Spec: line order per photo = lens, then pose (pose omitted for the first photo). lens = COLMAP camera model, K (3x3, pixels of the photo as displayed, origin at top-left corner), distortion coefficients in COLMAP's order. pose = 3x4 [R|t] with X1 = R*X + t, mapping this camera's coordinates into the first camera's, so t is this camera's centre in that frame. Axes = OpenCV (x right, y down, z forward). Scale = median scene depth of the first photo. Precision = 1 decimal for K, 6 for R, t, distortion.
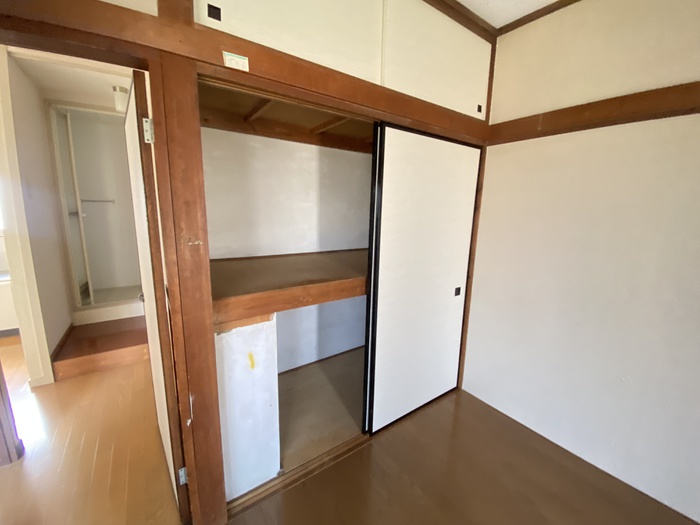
lens RADIAL K [[290.9, 0, 351.1], [0, 290.9, 264.8], [0, 0, 1]] dist [0.011088, -0.000086]
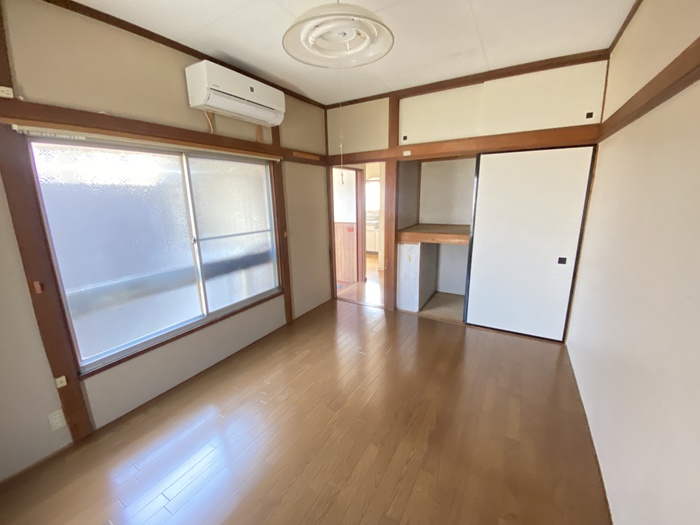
lens RADIAL K [[282.7, 0, 348.9], [0, 282.7, 260.5], [0, 0, 1]] dist [0.030865, -0.029198]
pose [[0.407236, 0.171975, -0.896986, 1.622126], [-0.139612, 0.982292, 0.124946, 0.096533], [0.902589, 0.074347, 0.424034, -0.539291]]
